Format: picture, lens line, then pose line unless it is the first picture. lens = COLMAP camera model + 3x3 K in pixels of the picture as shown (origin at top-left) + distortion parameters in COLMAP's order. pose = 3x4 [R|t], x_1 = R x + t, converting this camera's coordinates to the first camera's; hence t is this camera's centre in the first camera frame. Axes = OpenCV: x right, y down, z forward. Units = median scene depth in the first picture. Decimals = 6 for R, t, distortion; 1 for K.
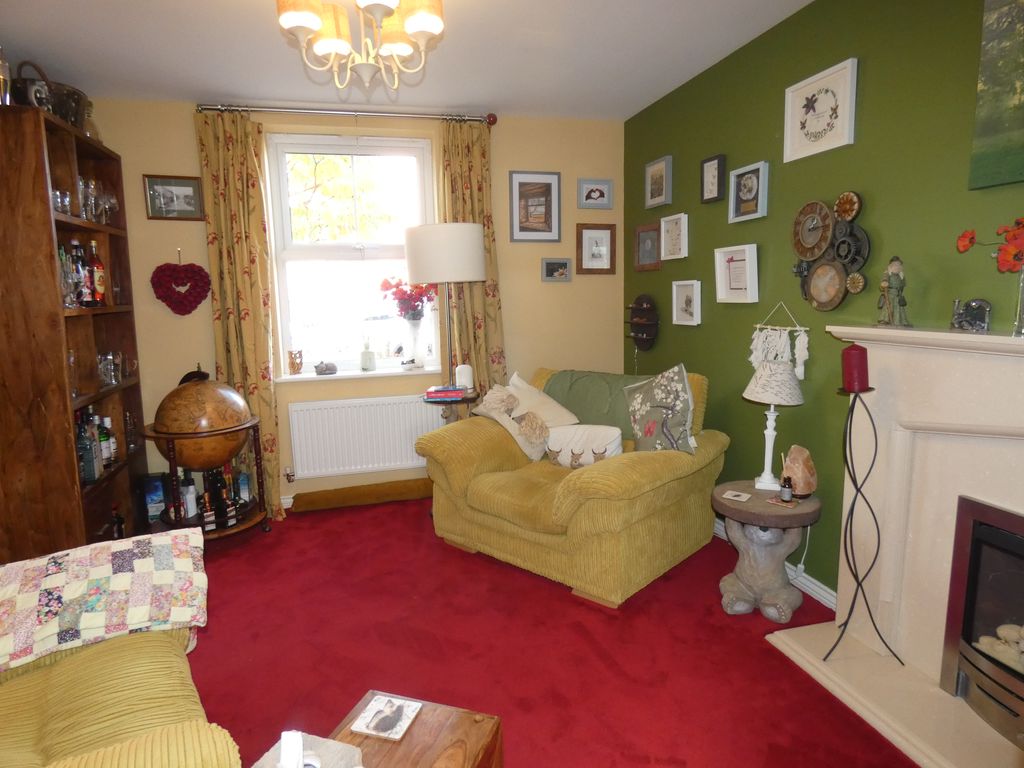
lens RADIAL K [[611.8, 0, 511.3], [0, 611.8, 379.1], [0, 0, 1]] dist [-0.001438, 0.001752]
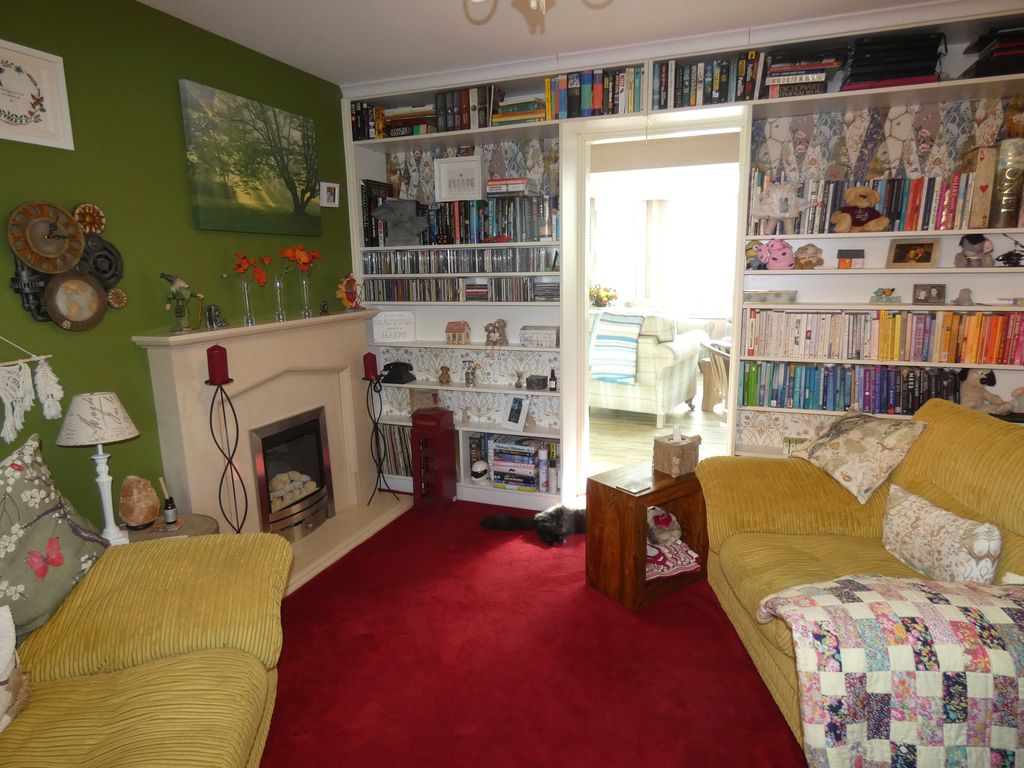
lens RADIAL K [[611.8, 0, 511.3], [0, 611.8, 379.1], [0, 0, 1]] dist [-0.001438, 0.001752]
pose [[-0.810275, -0.071884, 0.581624, -0.537620], [0.116359, 0.952957, 0.279881, -0.227068], [-0.574382, 0.294457, -0.763793, 1.379350]]
